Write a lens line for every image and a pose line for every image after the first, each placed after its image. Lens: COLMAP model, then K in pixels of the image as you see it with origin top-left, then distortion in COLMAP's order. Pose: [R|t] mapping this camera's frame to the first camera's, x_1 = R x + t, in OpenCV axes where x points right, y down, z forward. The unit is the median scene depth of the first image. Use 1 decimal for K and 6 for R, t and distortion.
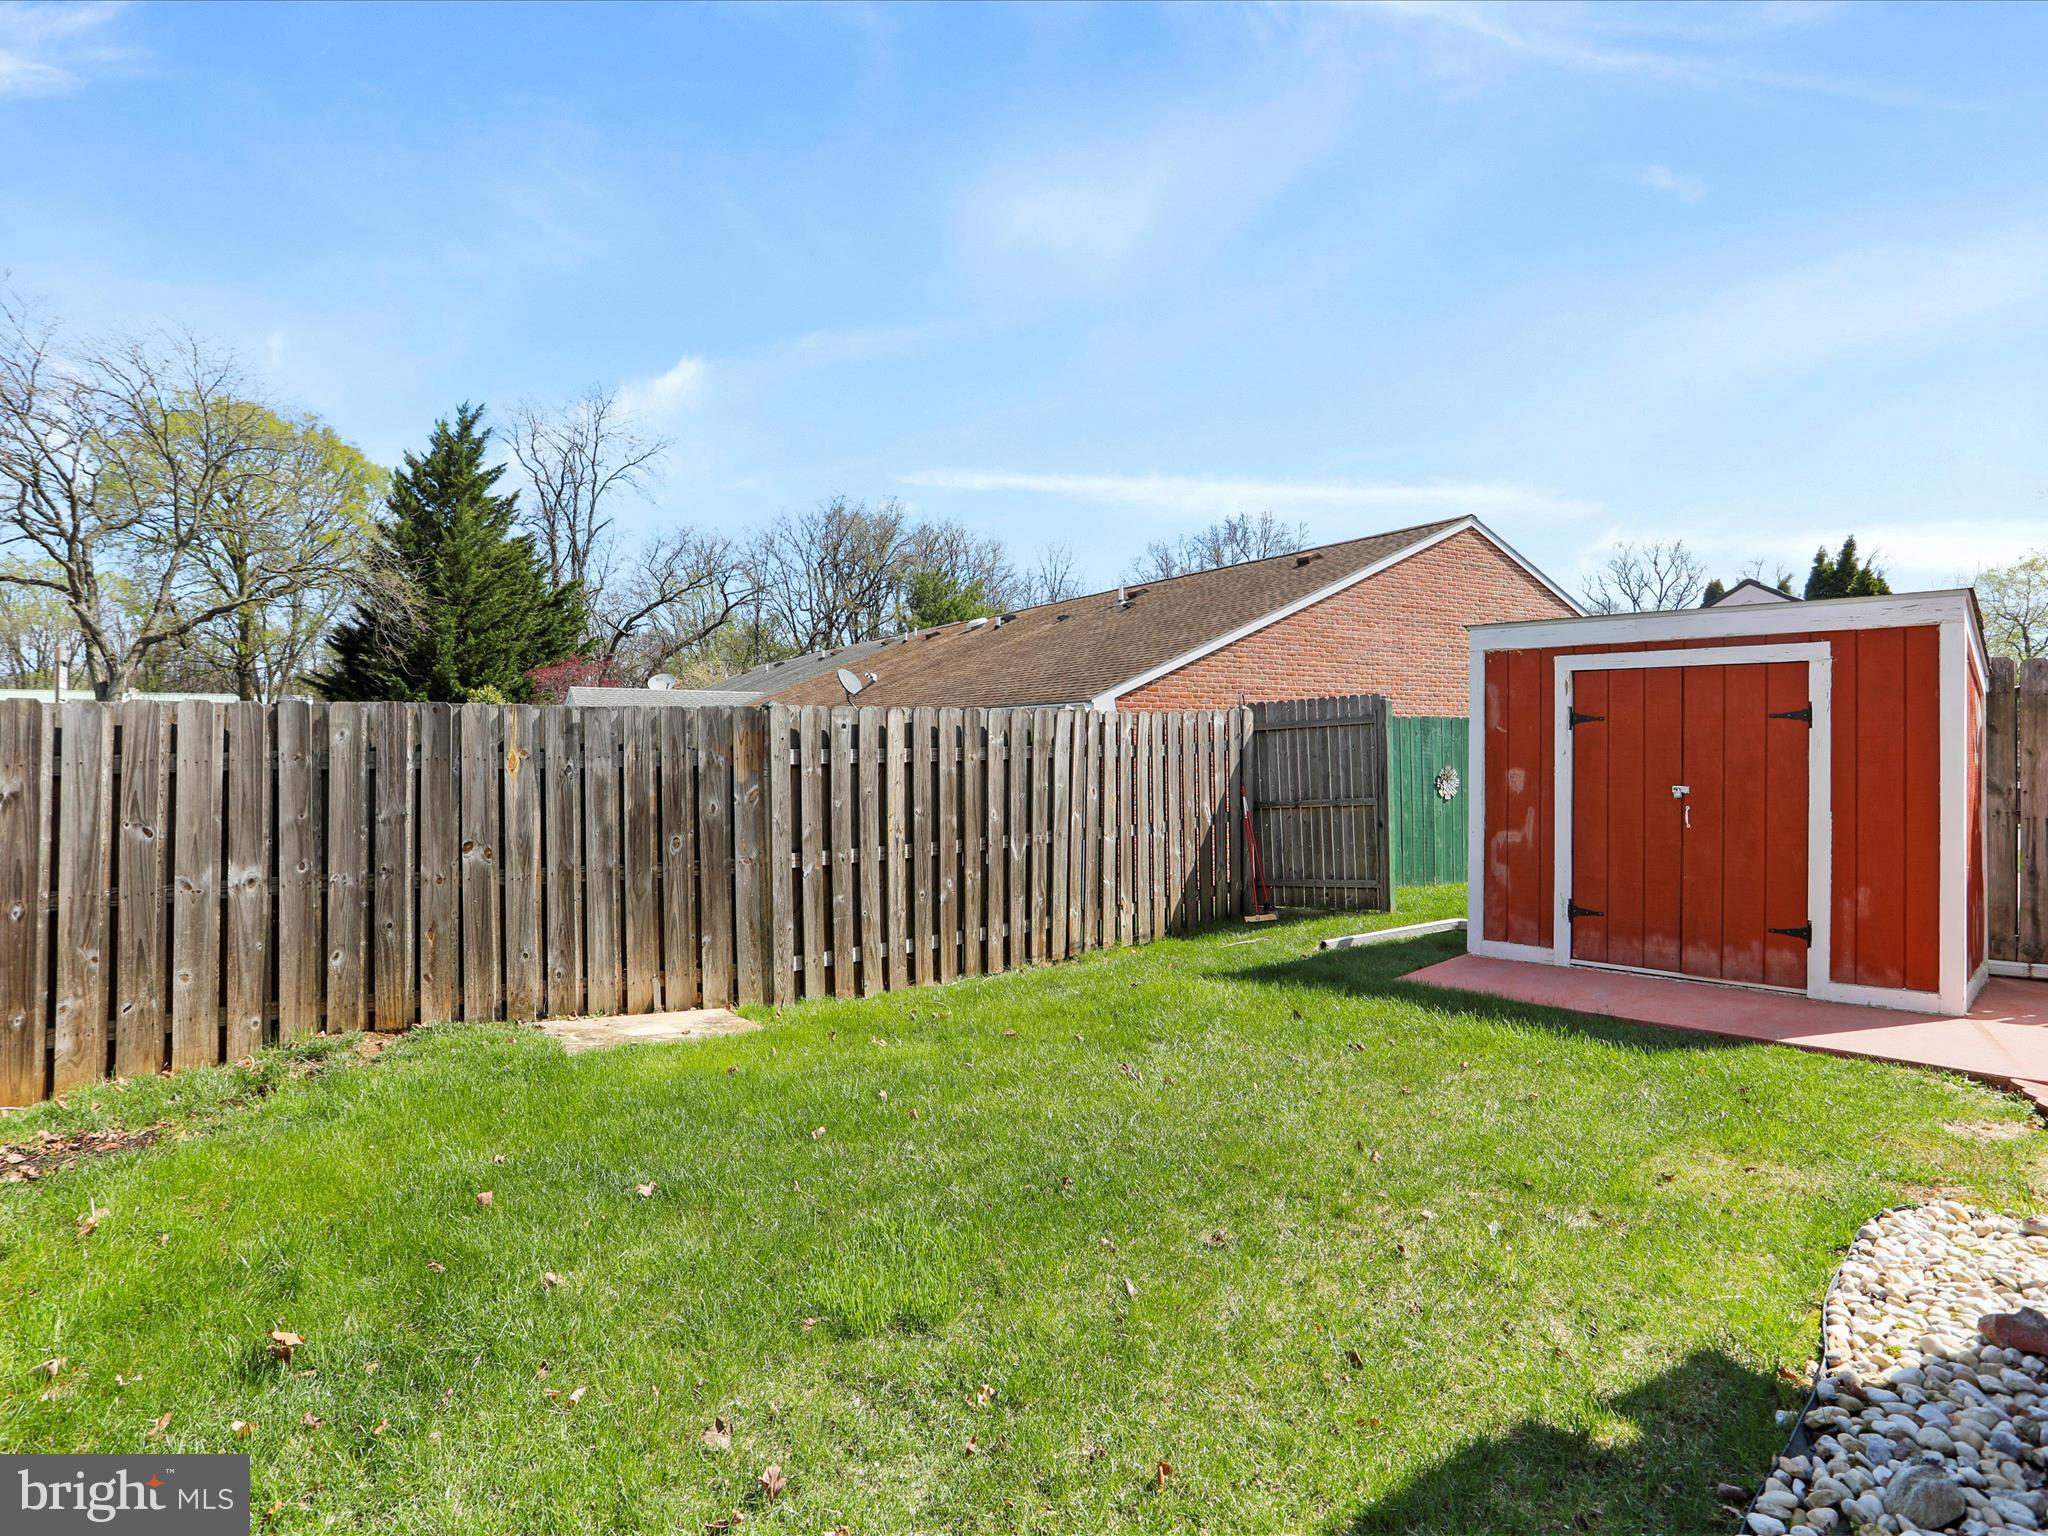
lens RADIAL K [[1097.1, 0, 1027.8], [0, 1097.1, 731.5], [0, 0, 1]] dist [-0.055118, 0.029955]
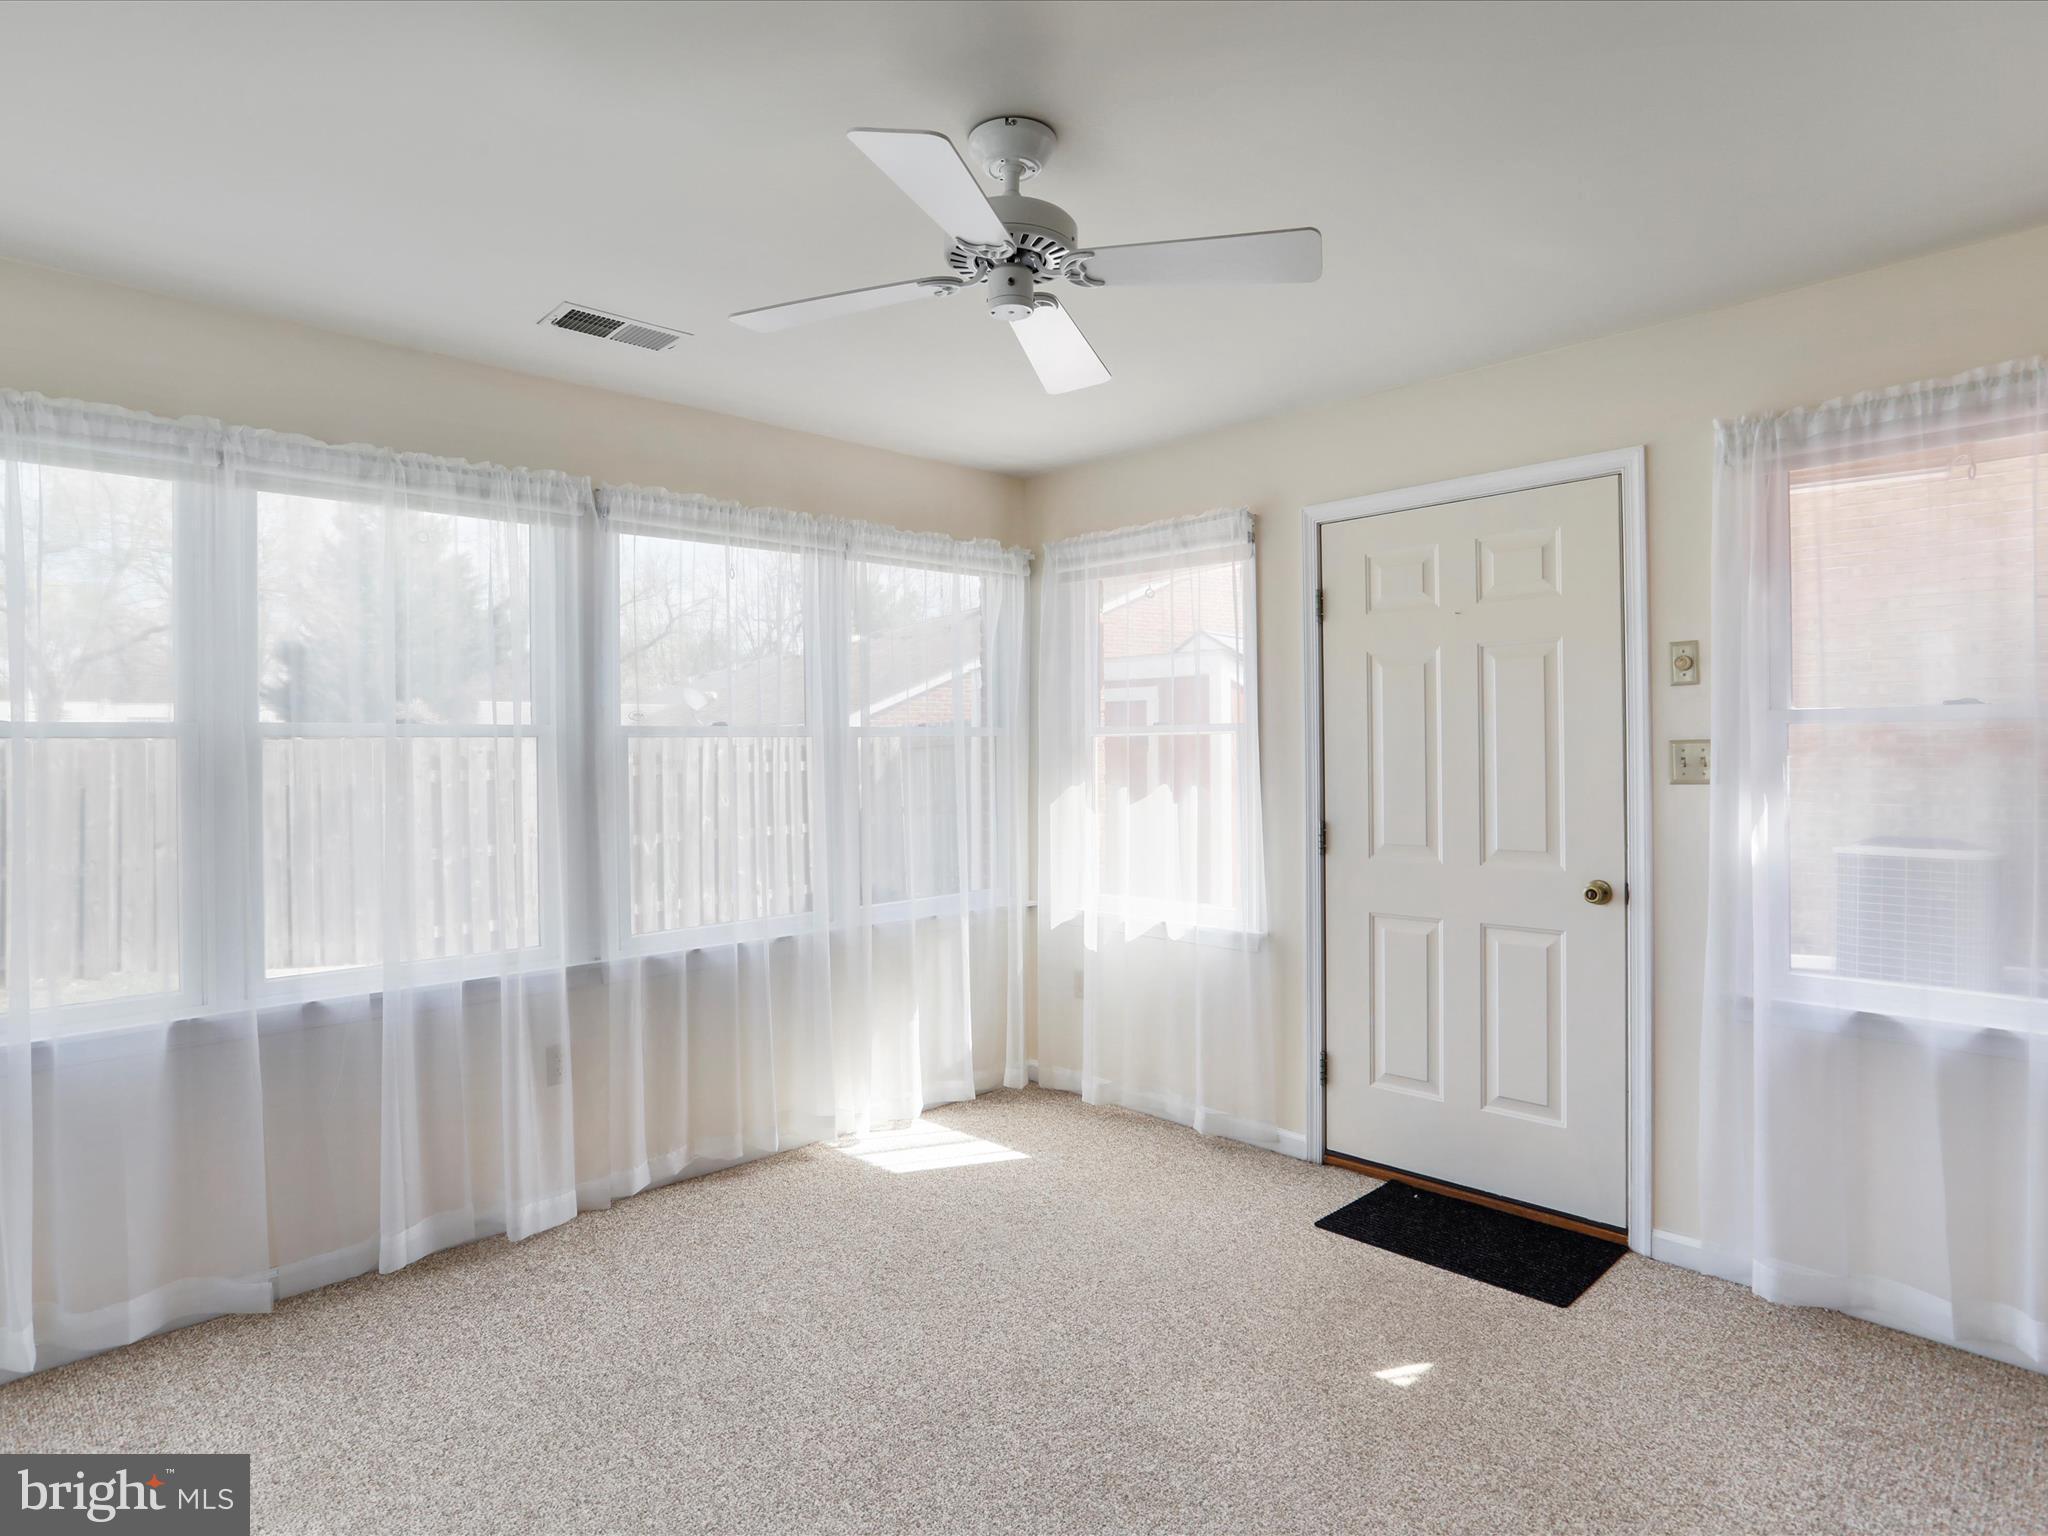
lens RADIAL K [[1097.1, 0, 1005.2], [0, 1097.1, 758.0], [0, 0, 1]] dist [-0.055118, 0.029955]
pose [[0.999961, -0.008688, 0.001488, 0.460184], [0.008658, 0.999771, 0.019569, -0.017733], [-0.001658, -0.019555, 0.999807, -0.300432]]
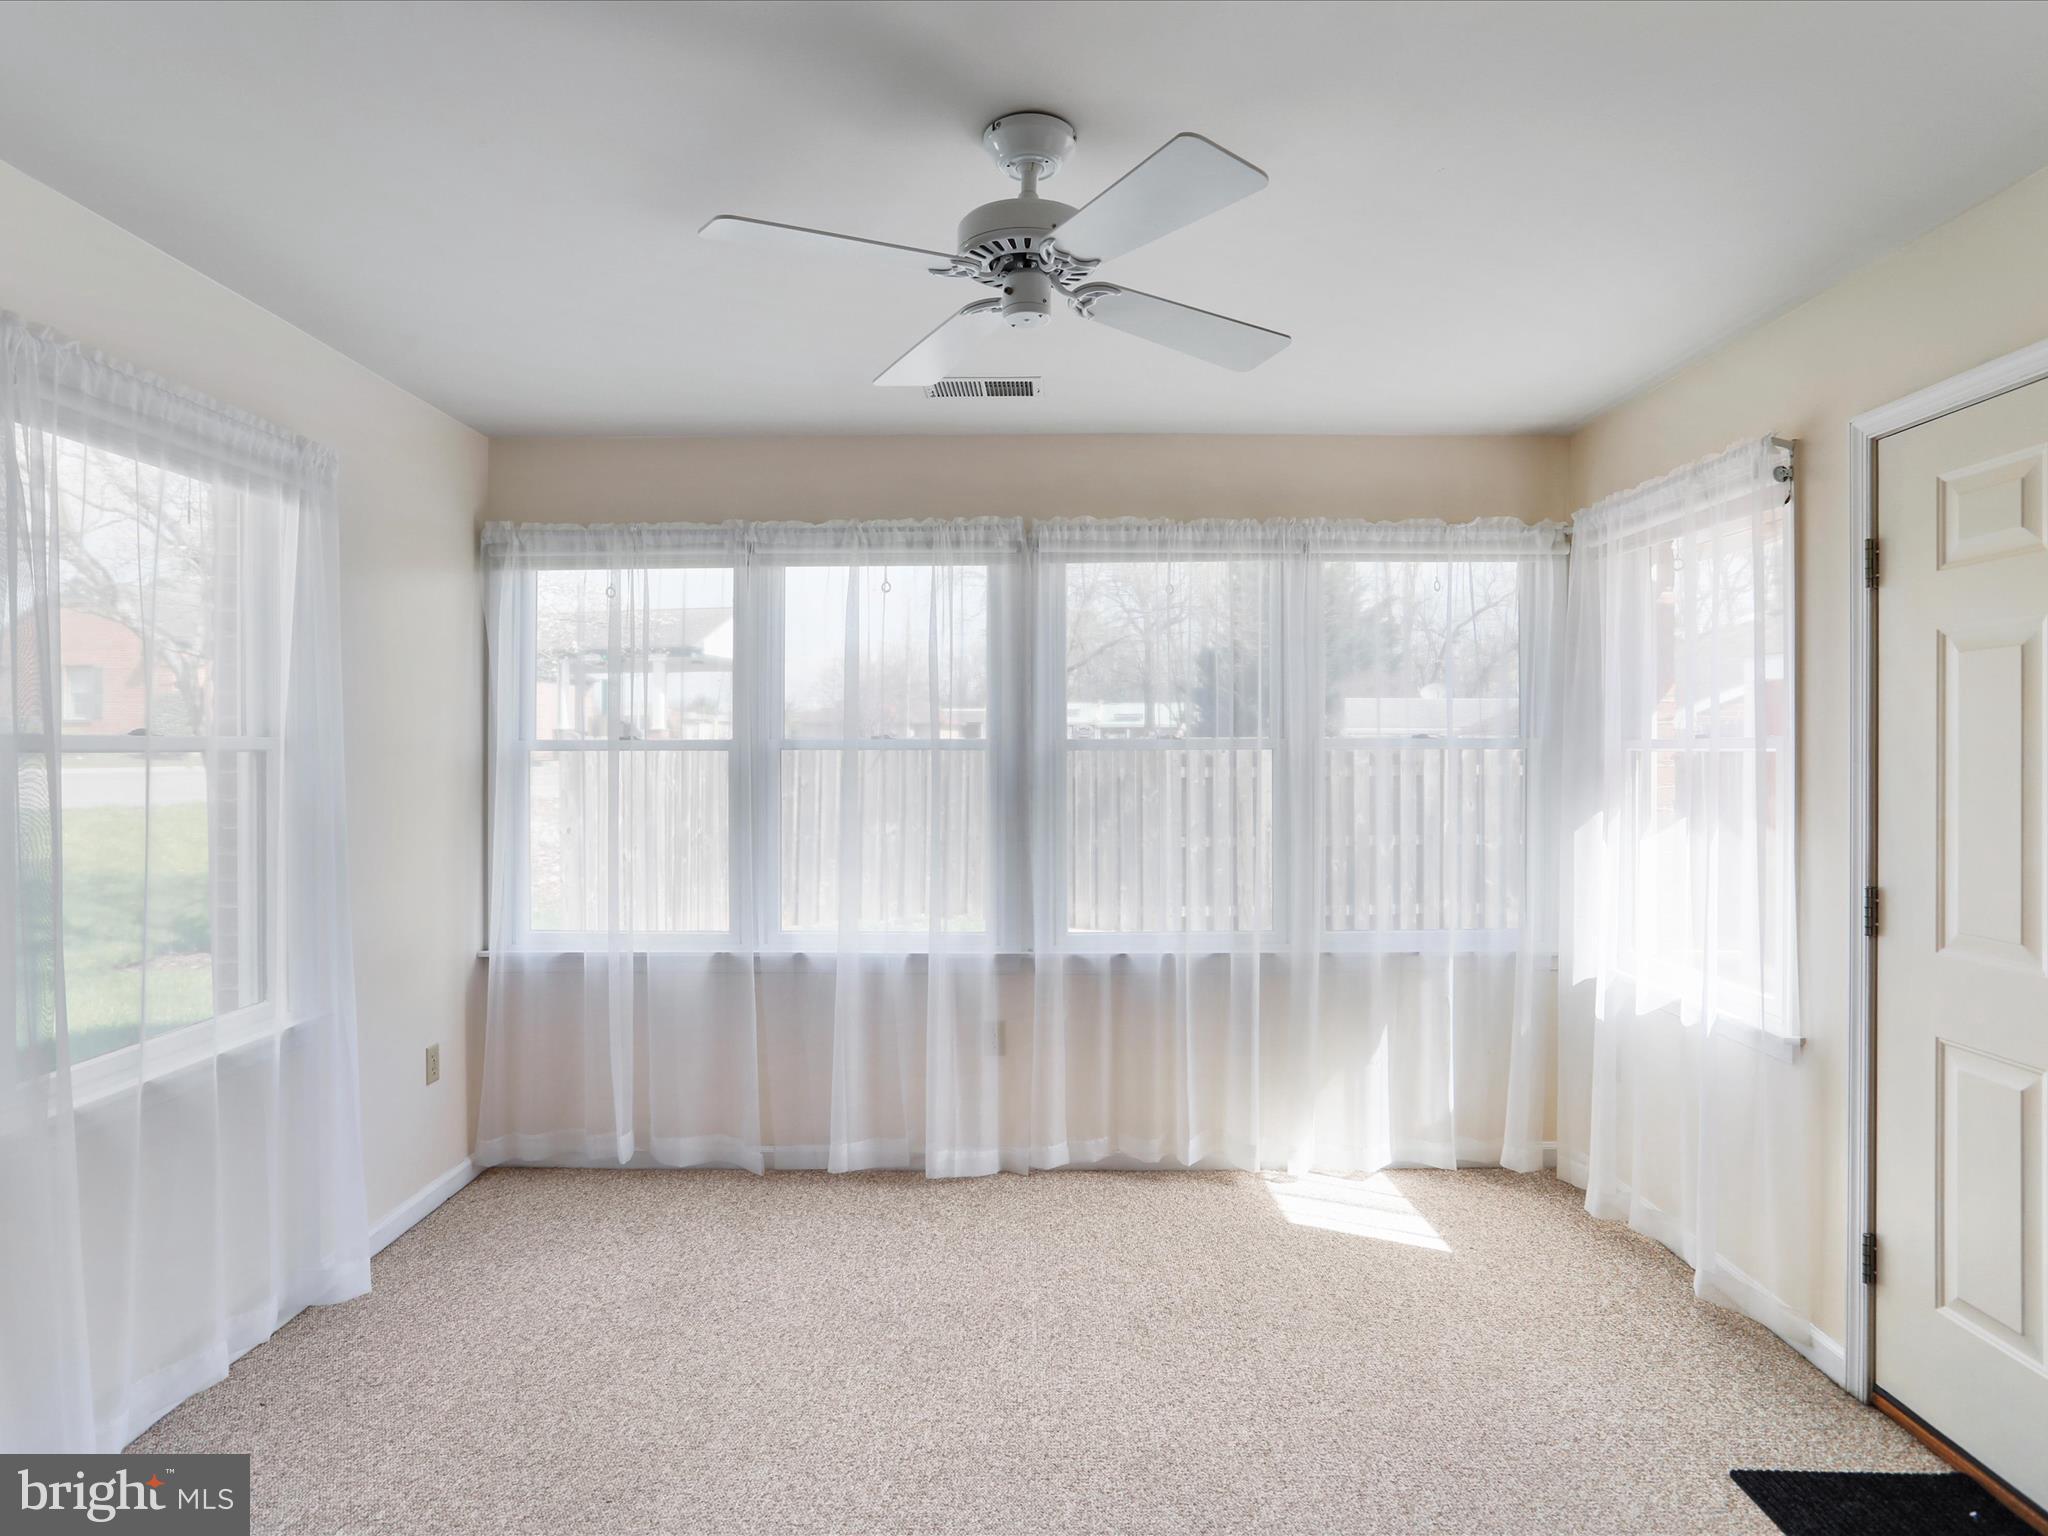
lens RADIAL K [[1097.1, 0, 1025.8], [0, 1097.1, 757.4], [0, 0, 1]] dist [-0.055118, 0.029955]
pose [[0.728945, 0.006998, -0.684537, 0.625608], [0.007163, 0.999815, 0.017849, -0.024407], [0.684535, -0.017915, 0.728760, -0.222671]]
